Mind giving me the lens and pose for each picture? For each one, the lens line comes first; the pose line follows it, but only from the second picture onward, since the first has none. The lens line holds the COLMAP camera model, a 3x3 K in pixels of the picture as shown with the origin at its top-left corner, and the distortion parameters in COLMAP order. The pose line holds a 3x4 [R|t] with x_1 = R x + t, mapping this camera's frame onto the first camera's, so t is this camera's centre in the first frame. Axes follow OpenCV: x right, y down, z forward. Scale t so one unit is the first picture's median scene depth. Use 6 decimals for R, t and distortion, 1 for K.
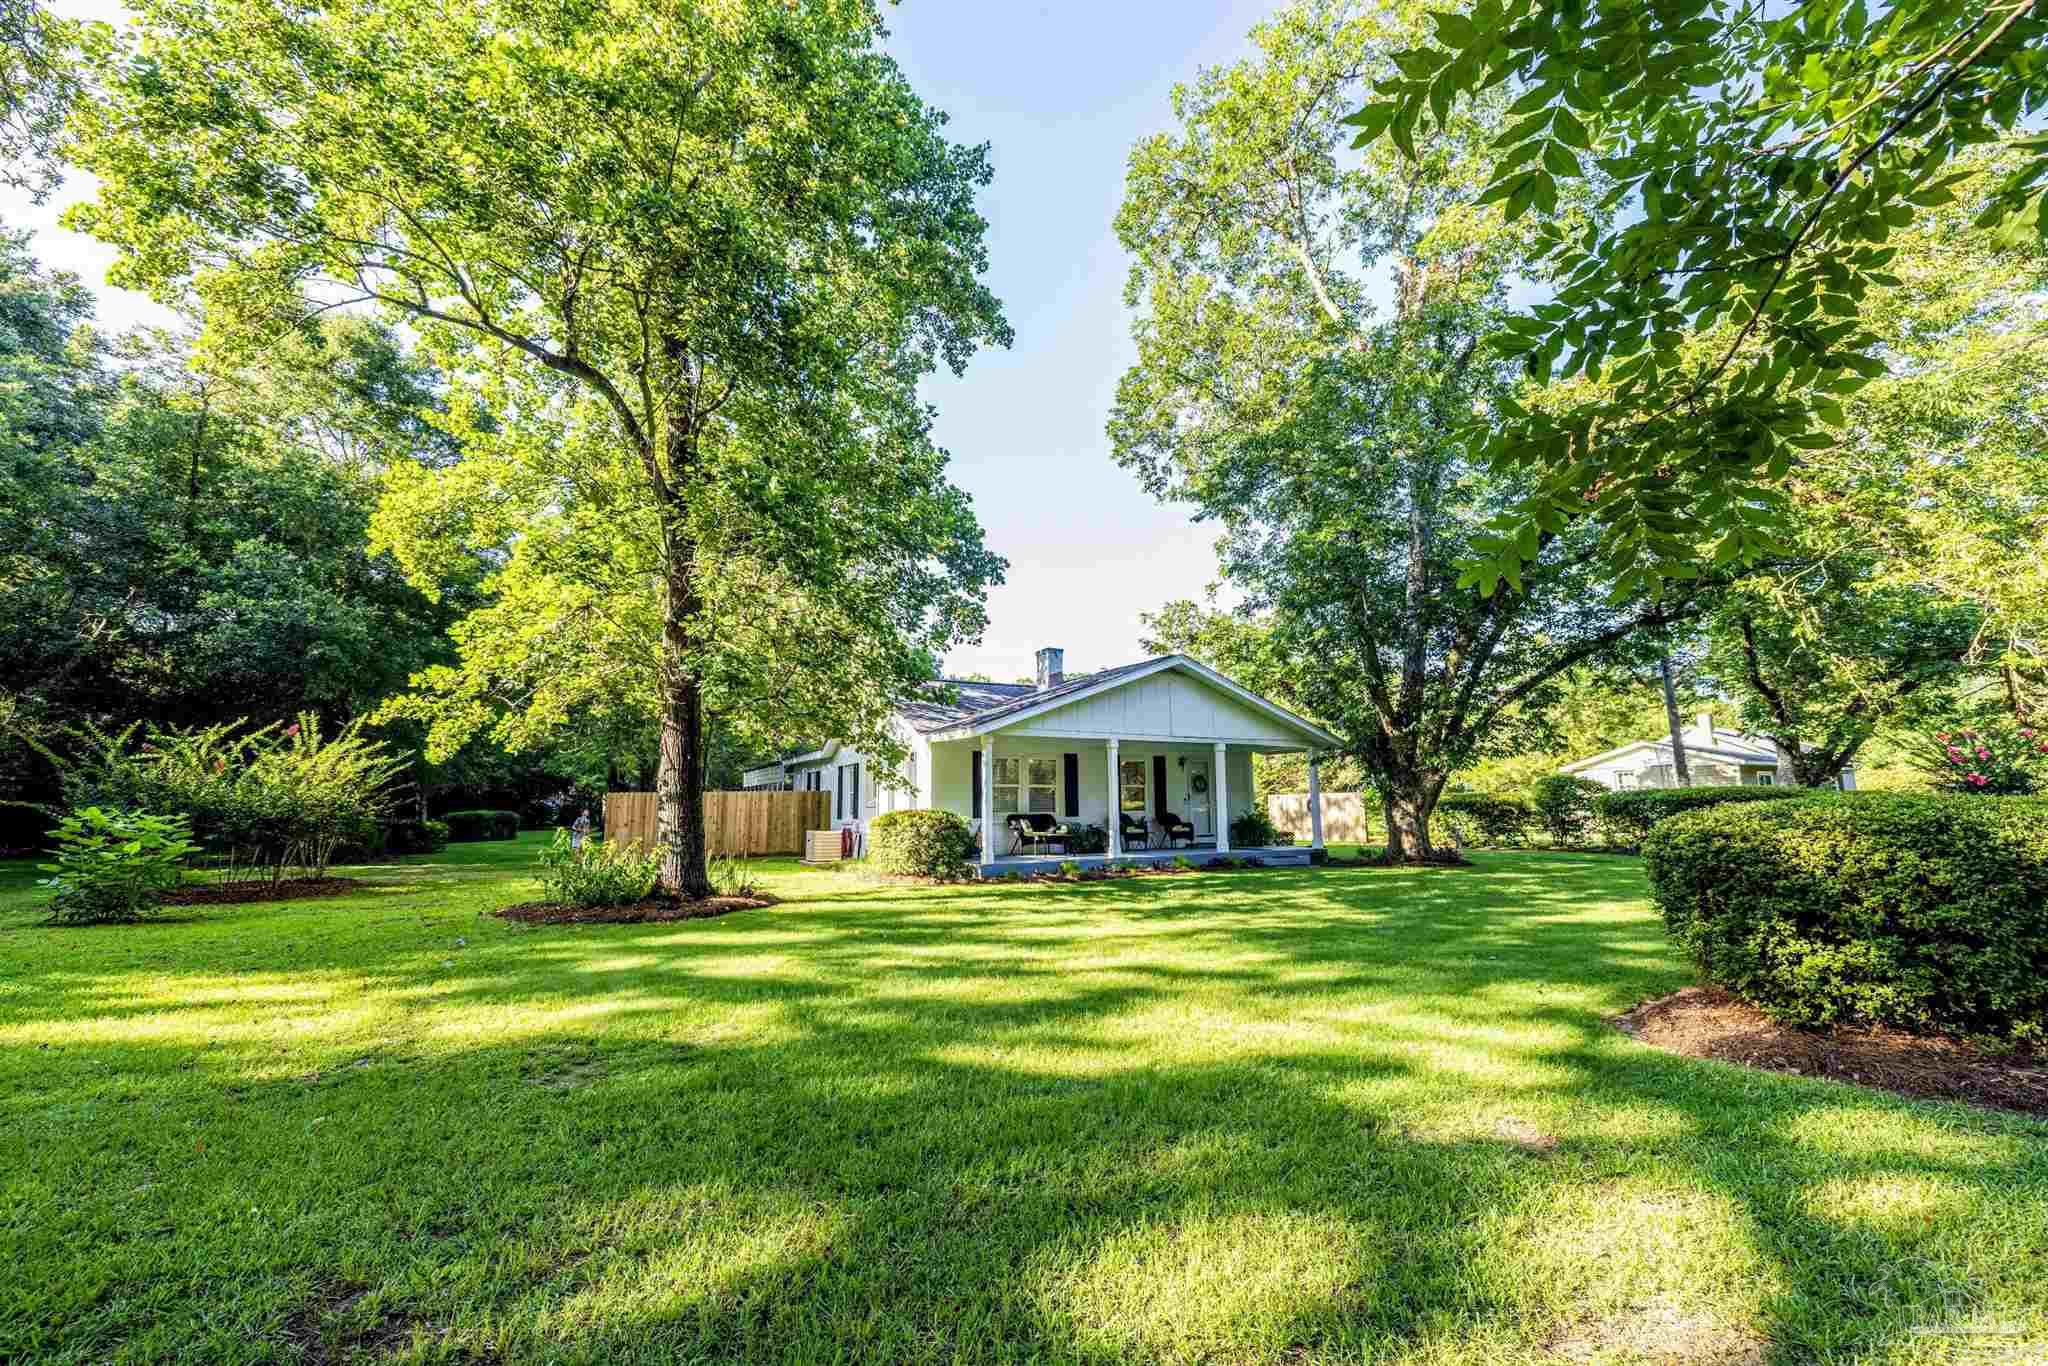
lens RADIAL K [[848.2, 0, 1027.4], [0, 848.2, 677.3], [0, 0, 1]] dist [-0.001846, -0.000006]
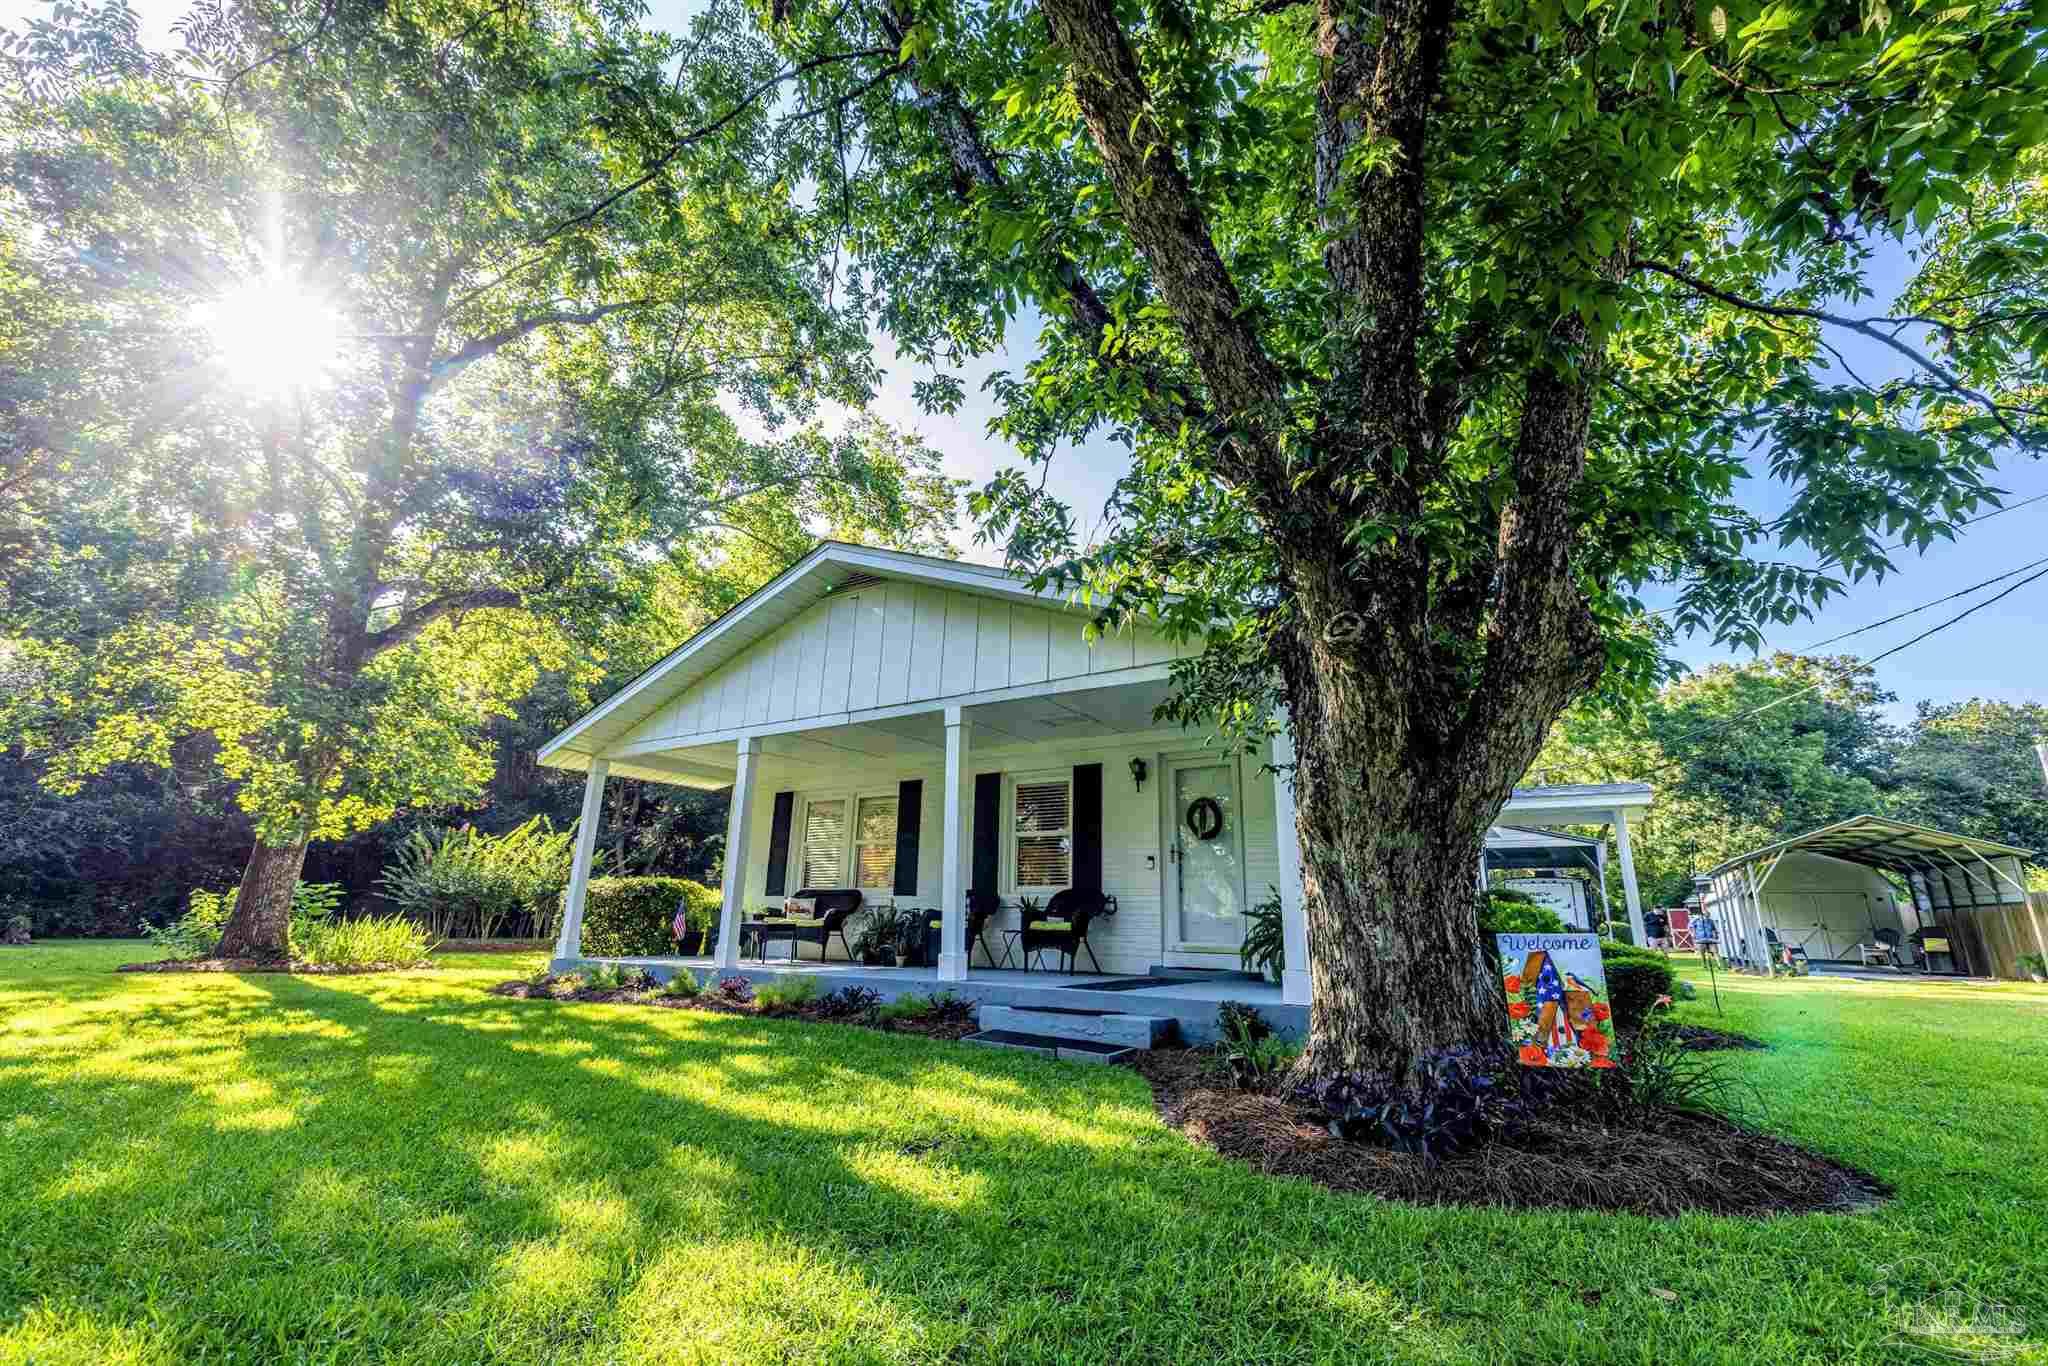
lens RADIAL K [[848.2, 0, 1027.4], [0, 848.2, 677.3], [0, 0, 1]] dist [-0.001846, -0.000006]
pose [[0.490786, -0.234817, -0.839041, 0.575608], [0.110853, 0.972001, -0.207185, 0.148192], [0.864200, 0.008673, 0.503074, 0.790447]]
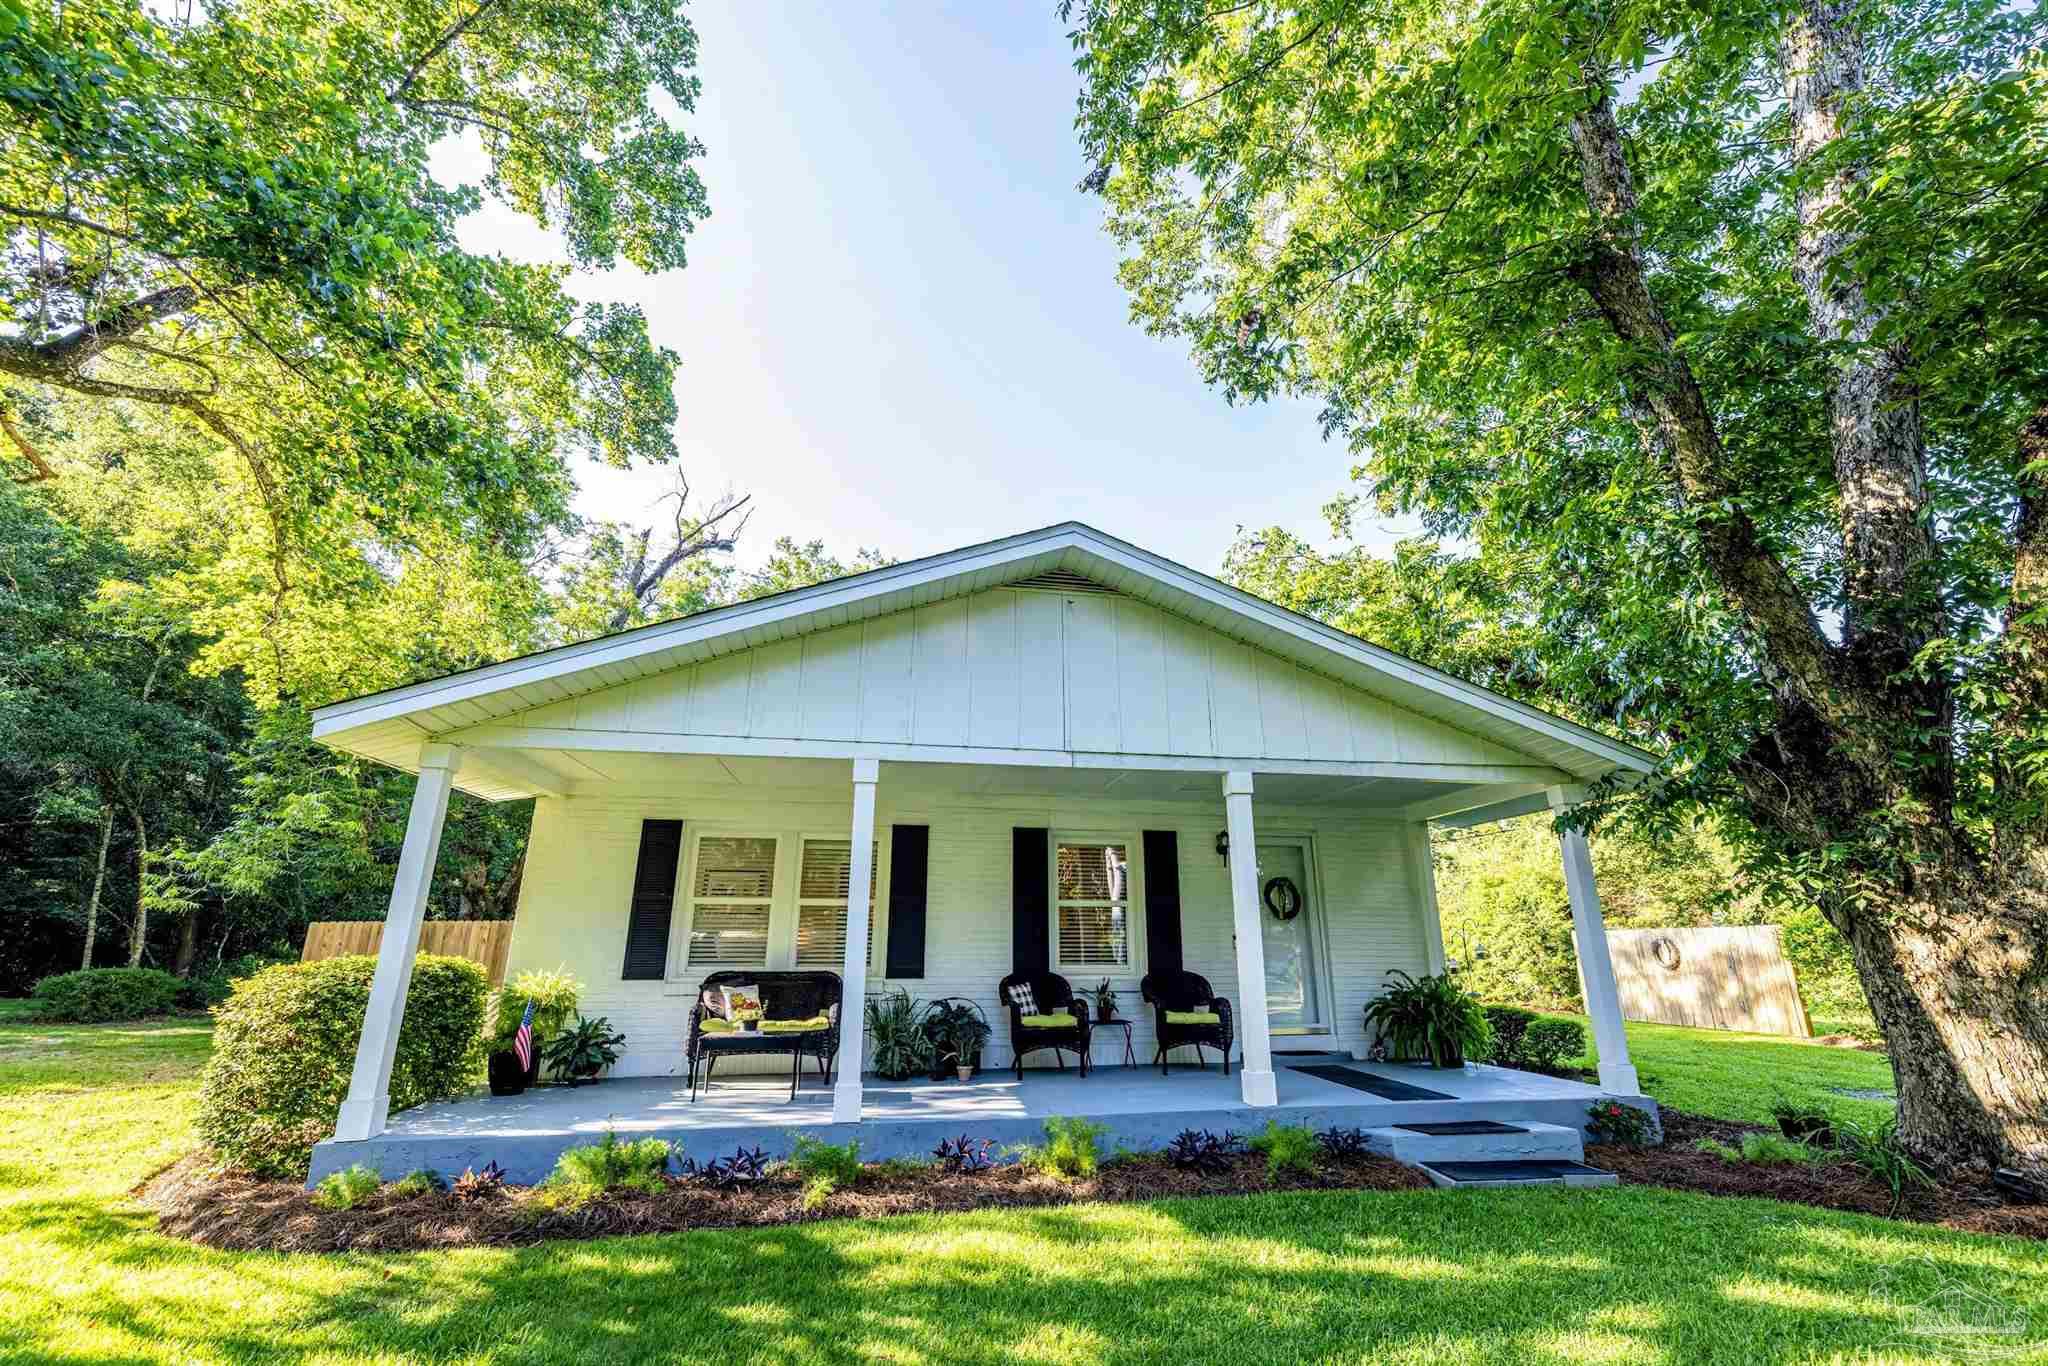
lens RADIAL K [[848.2, 0, 1027.4], [0, 848.2, 677.3], [0, 0, 1]] dist [-0.001846, -0.000006]
pose [[0.940041, -0.102851, -0.325182, 0.253958], [0.050225, 0.984797, -0.166290, 0.090308], [0.337342, 0.139987, 0.930916, 0.612264]]
